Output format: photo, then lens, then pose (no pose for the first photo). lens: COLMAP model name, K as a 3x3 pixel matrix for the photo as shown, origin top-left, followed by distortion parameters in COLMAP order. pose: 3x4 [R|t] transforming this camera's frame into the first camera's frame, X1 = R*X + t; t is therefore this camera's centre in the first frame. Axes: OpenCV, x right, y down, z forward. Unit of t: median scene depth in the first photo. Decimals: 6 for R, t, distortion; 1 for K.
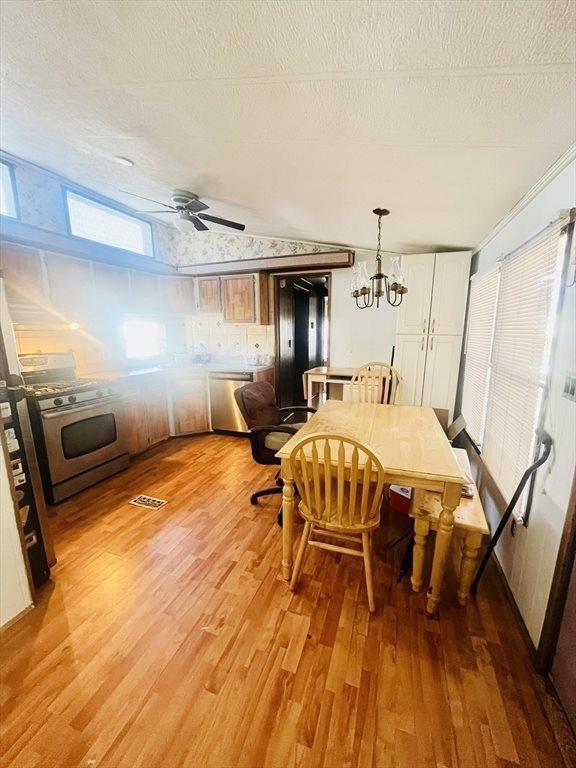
lens RADIAL K [[308.3, 0, 288.3], [0, 308.3, 389.1], [0, 0, 1]] dist [-0.011867, -0.000239]
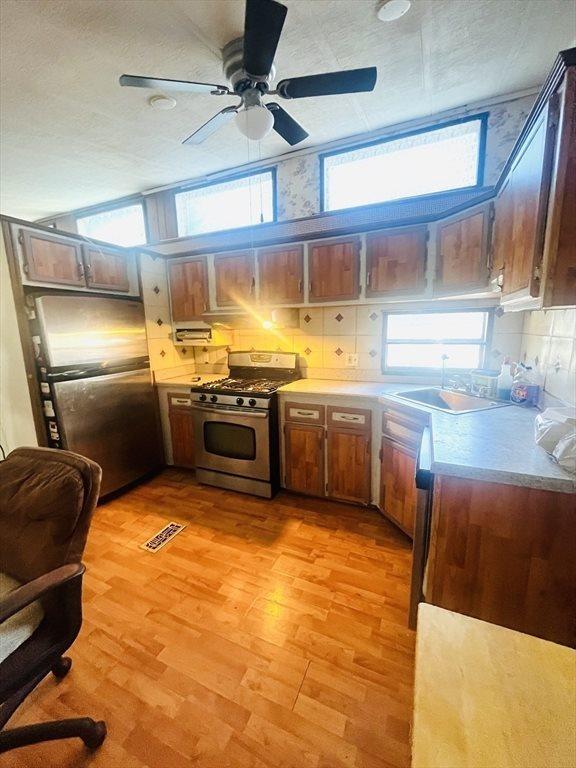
lens RADIAL K [[308.3, 0, 288.3], [0, 308.3, 389.1], [0, 0, 1]] dist [-0.011867, -0.000239]
pose [[-0.070780, 0.195974, -0.978051, 0.238310], [-0.165635, 0.964589, 0.205263, -0.225209], [0.983644, 0.176528, -0.035814, 1.163362]]
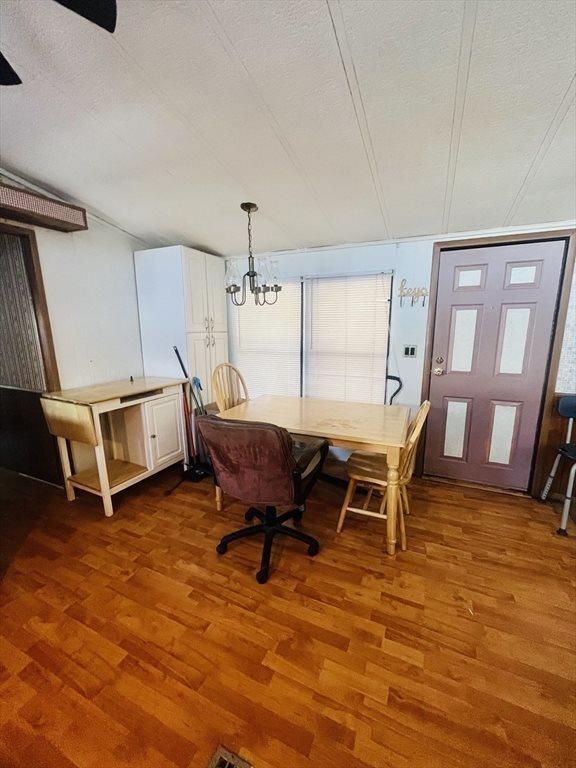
lens RADIAL K [[308.3, 0, 288.3], [0, 308.3, 389.1], [0, 0, 1]] dist [-0.011867, -0.000239]
pose [[0.082105, -0.199408, 0.976471, -0.620645], [0.191209, 0.964729, 0.180933, -0.143631], [-0.978109, 0.171855, 0.117338, 0.700379]]
